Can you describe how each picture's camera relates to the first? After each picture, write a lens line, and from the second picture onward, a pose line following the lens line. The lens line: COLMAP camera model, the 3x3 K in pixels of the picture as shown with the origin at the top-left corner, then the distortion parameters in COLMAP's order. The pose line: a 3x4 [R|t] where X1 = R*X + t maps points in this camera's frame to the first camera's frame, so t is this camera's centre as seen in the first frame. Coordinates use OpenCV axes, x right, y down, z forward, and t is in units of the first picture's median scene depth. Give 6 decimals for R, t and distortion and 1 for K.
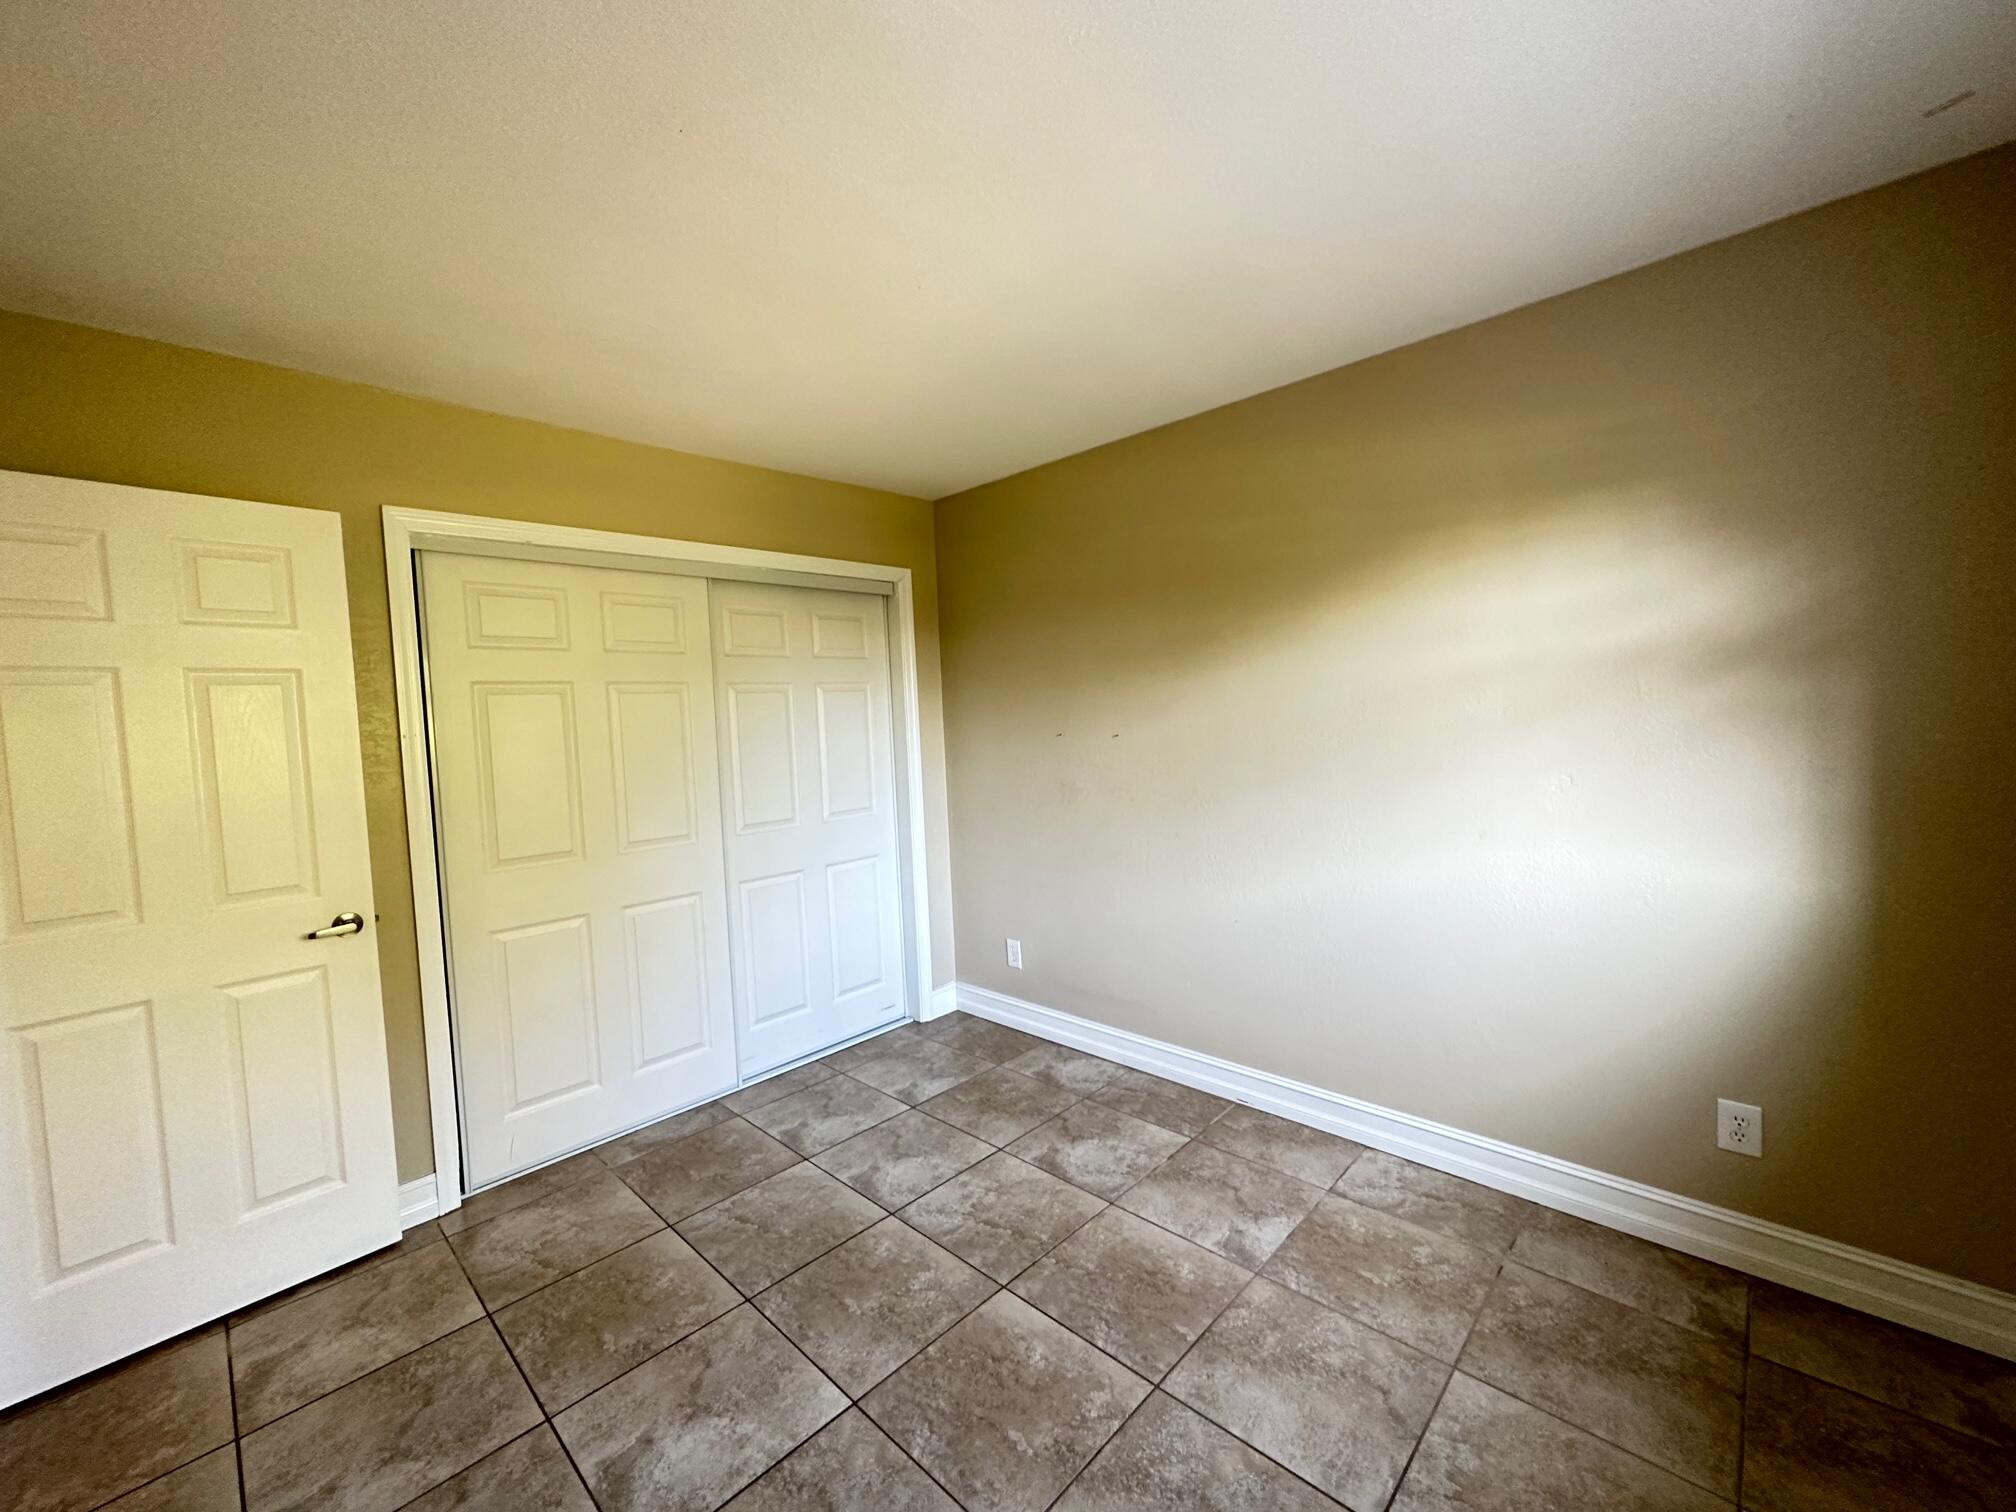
lens RADIAL K [[806.3, 0, 1006.5], [0, 806.3, 757.1], [0, 0, 1]] dist [-0.000330, 0.000101]
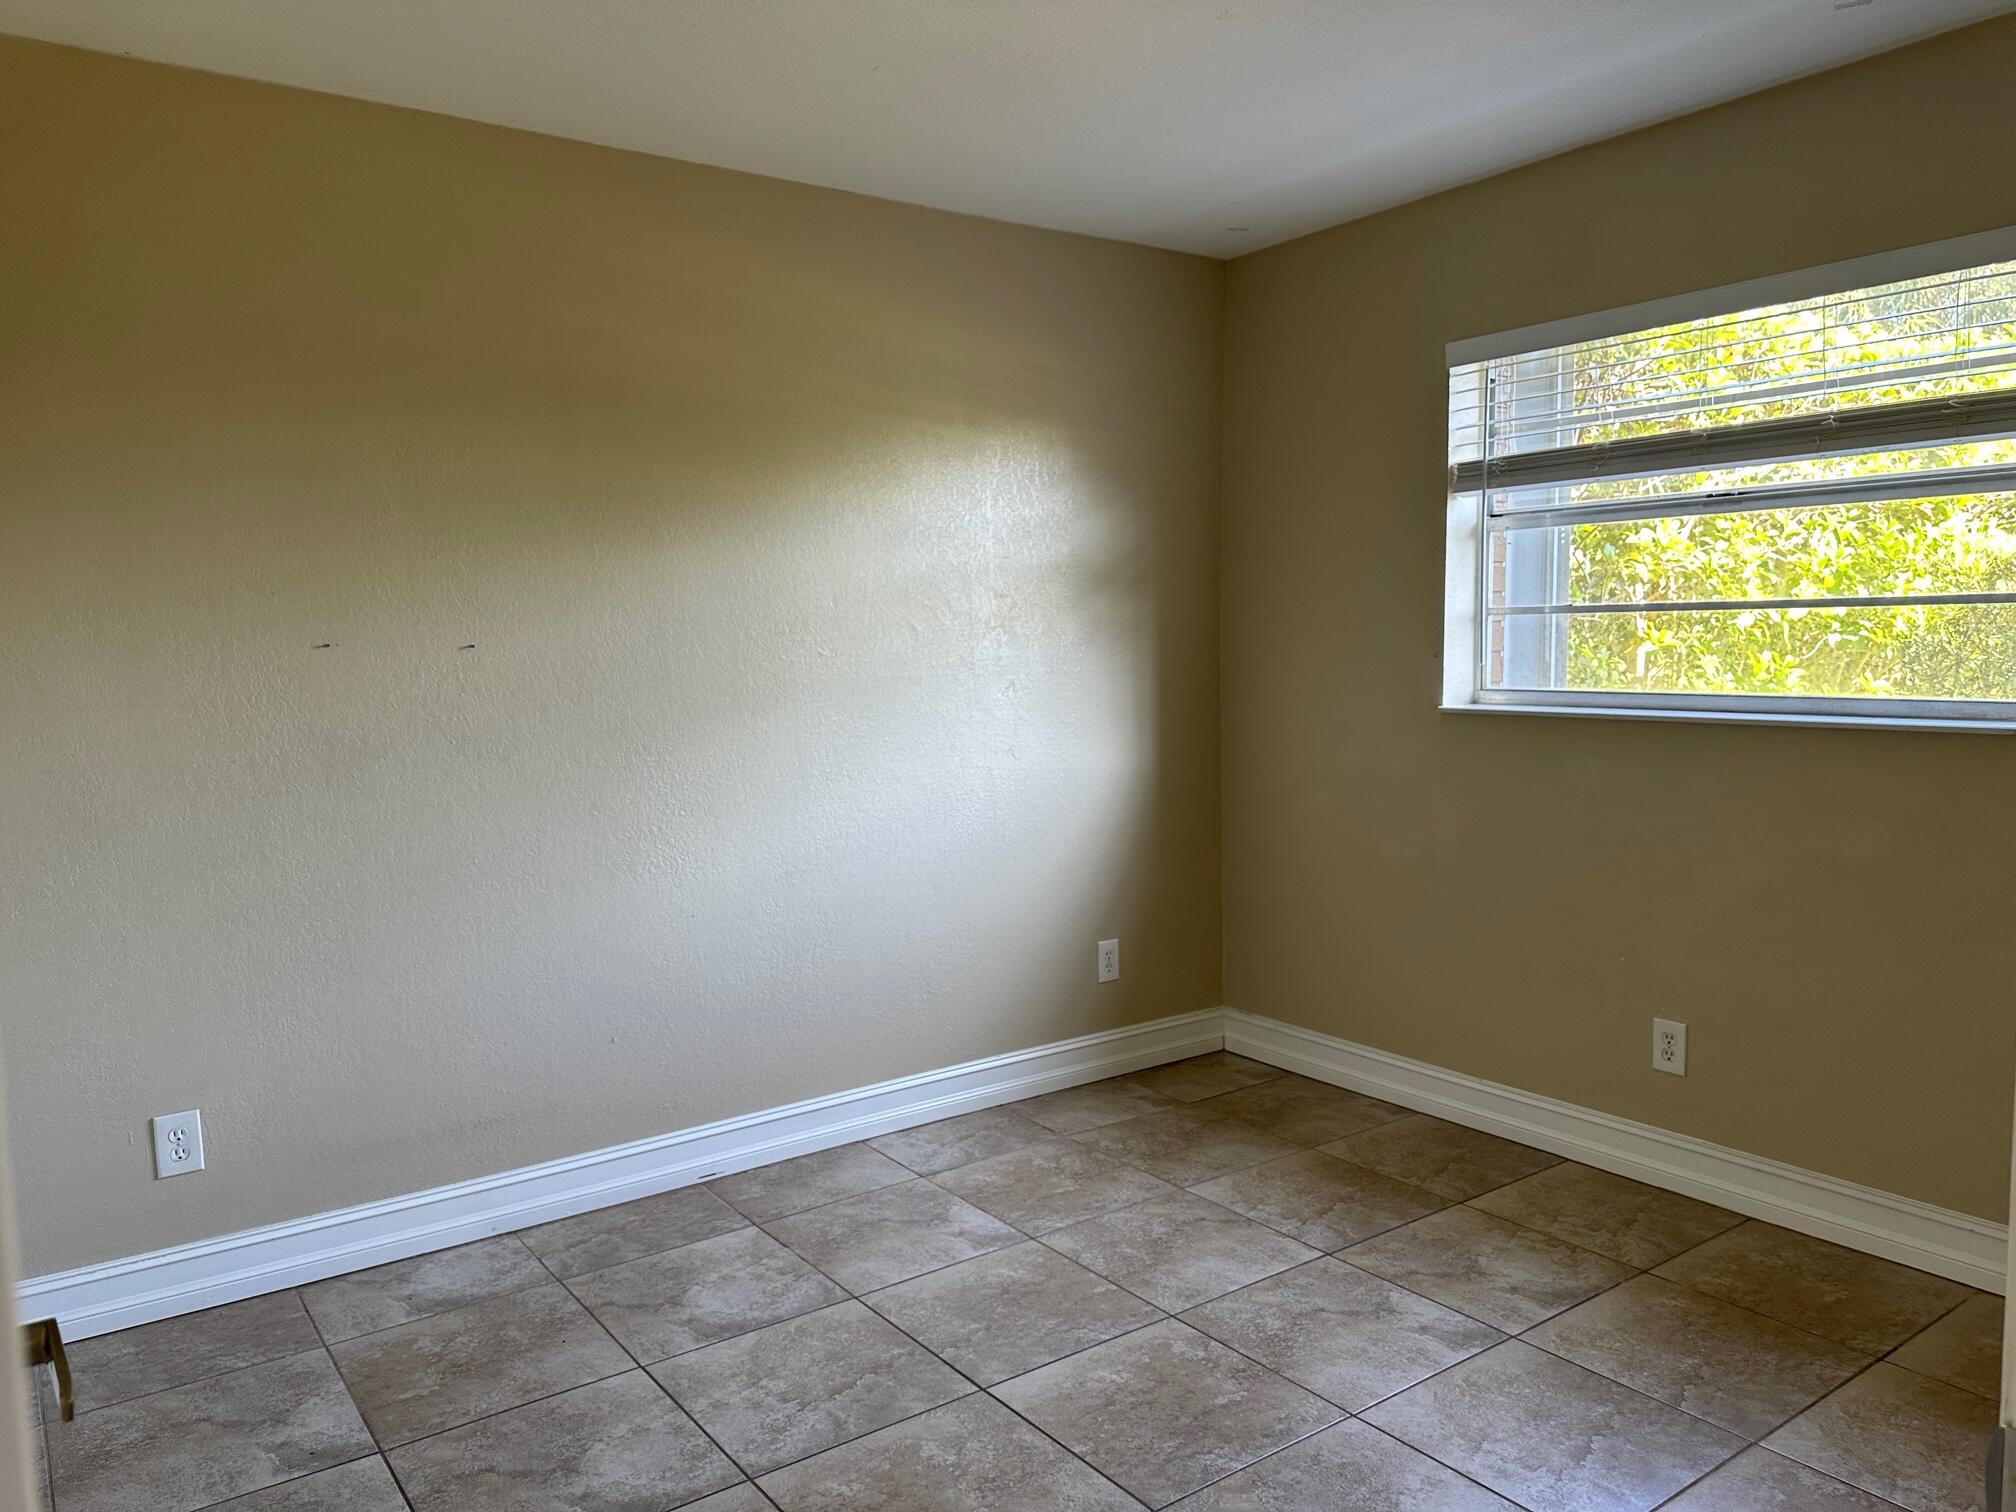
lens RADIAL K [[1410.9, 0, 1011.2], [0, 1410.9, 755.9], [0, 0, 1]] dist [0.118202, -0.185857]
pose [[0.179393, -0.043460, 0.982817, -1.108568], [0.064769, 0.997378, 0.032282, 0.058776], [-0.981643, 0.057865, 0.181738, 0.654625]]
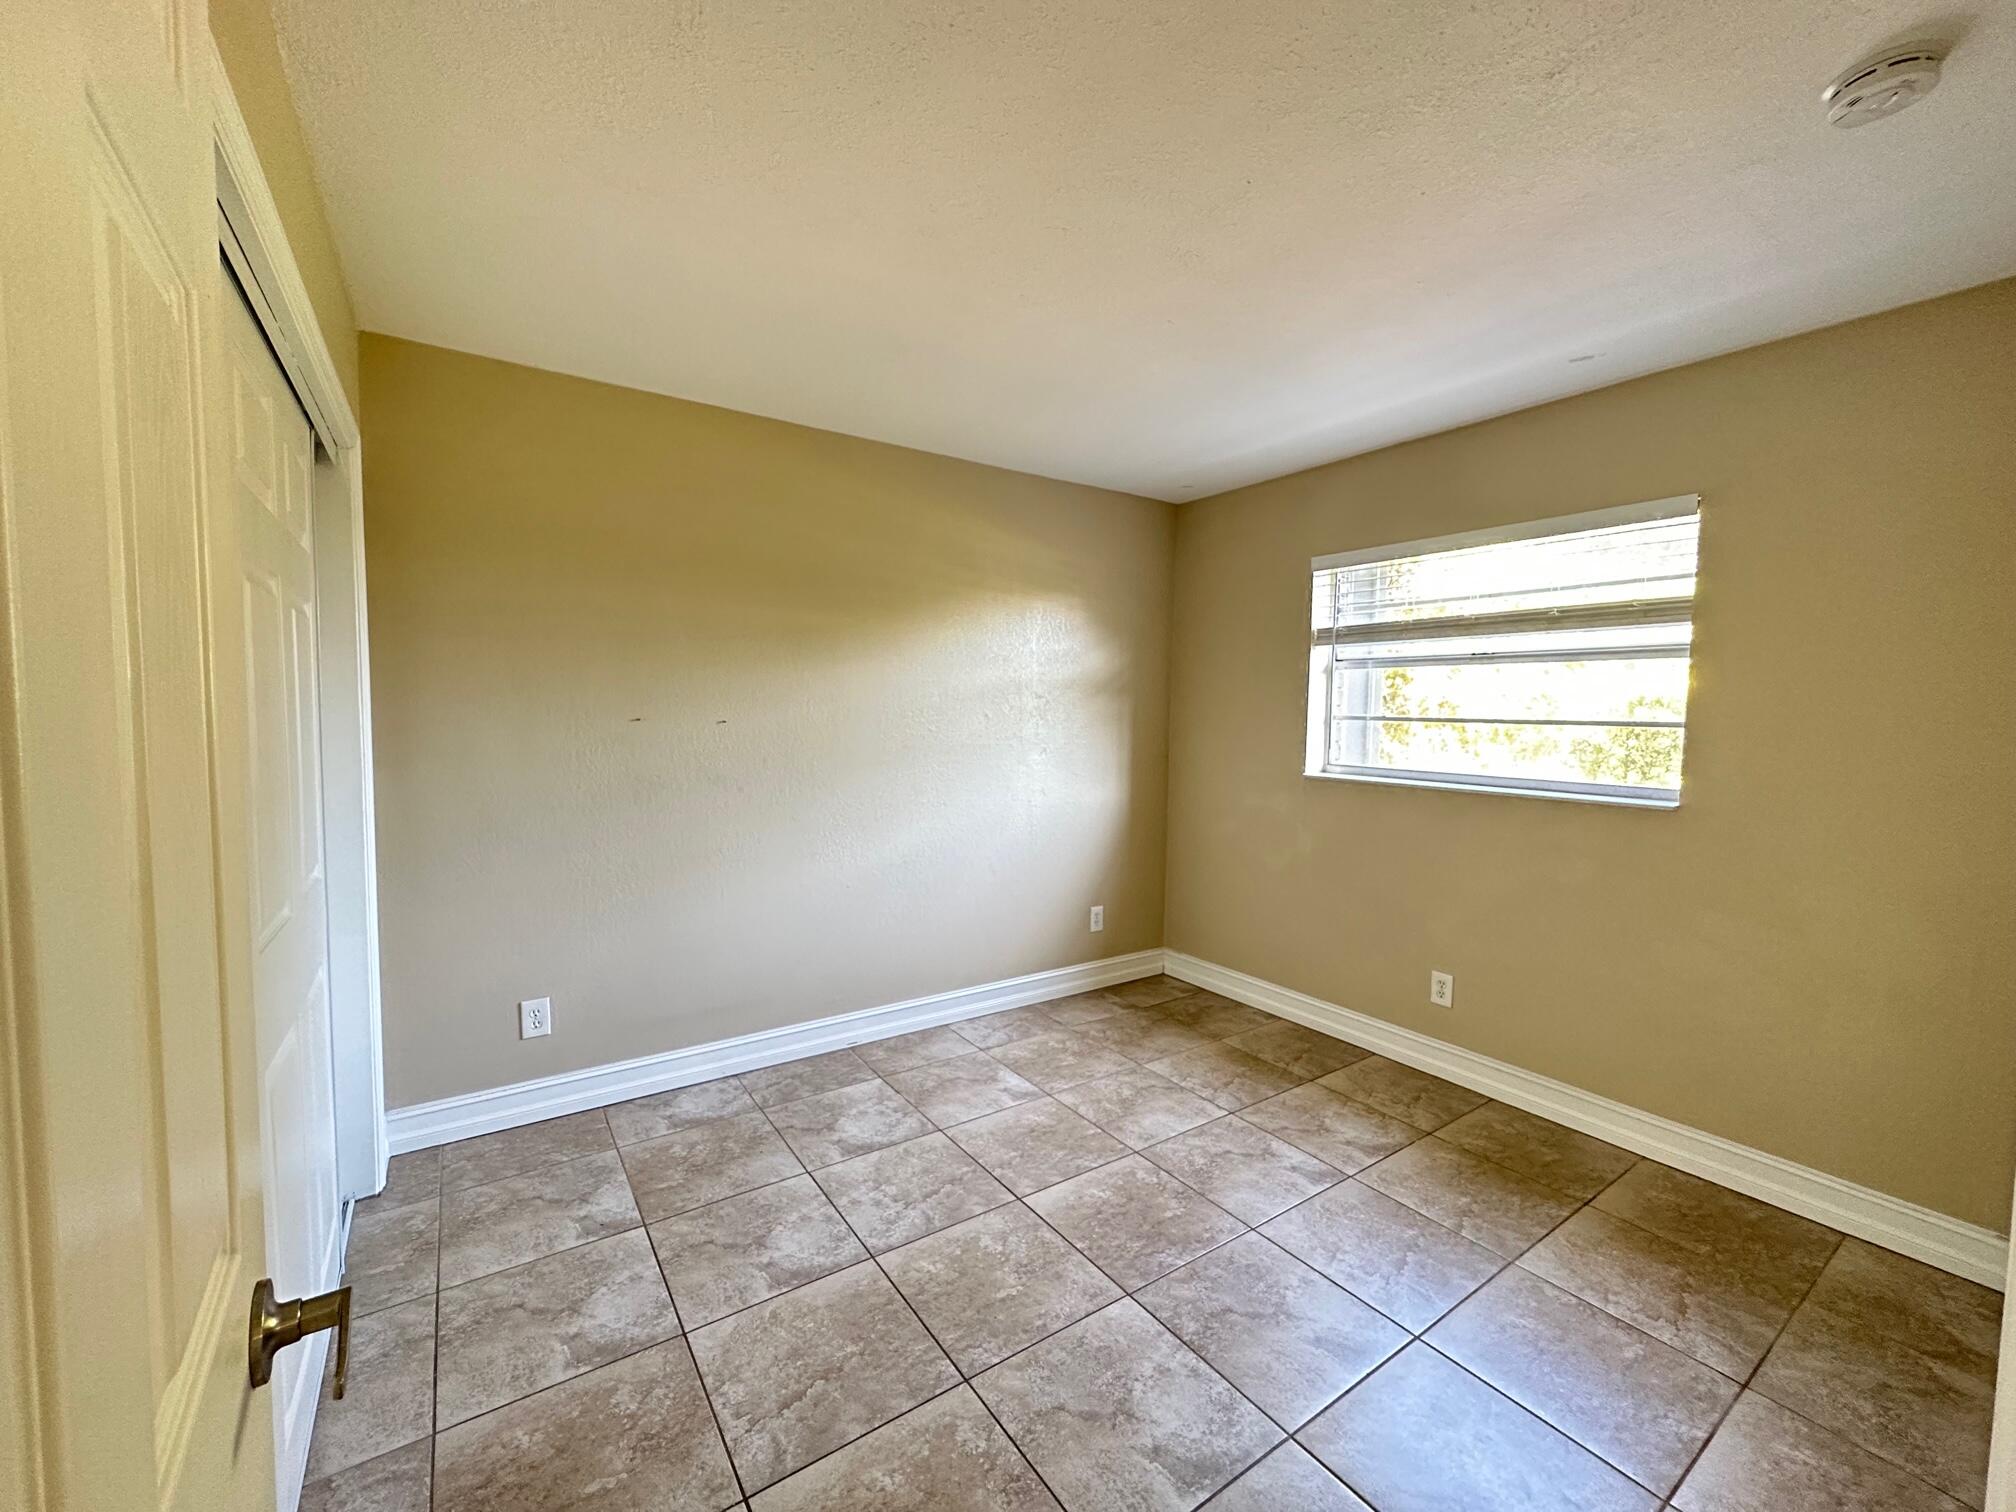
lens RADIAL K [[804.2, 0, 1014.7], [0, 804.2, 756.2], [0, 0, 1]] dist [0.000558, 0.000520]
pose [[0.201662, -0.010290, 0.979401, -1.011270], [0.031025, 0.999510, 0.004114, 0.028207], [-0.978964, 0.029556, 0.201882, 0.695270]]
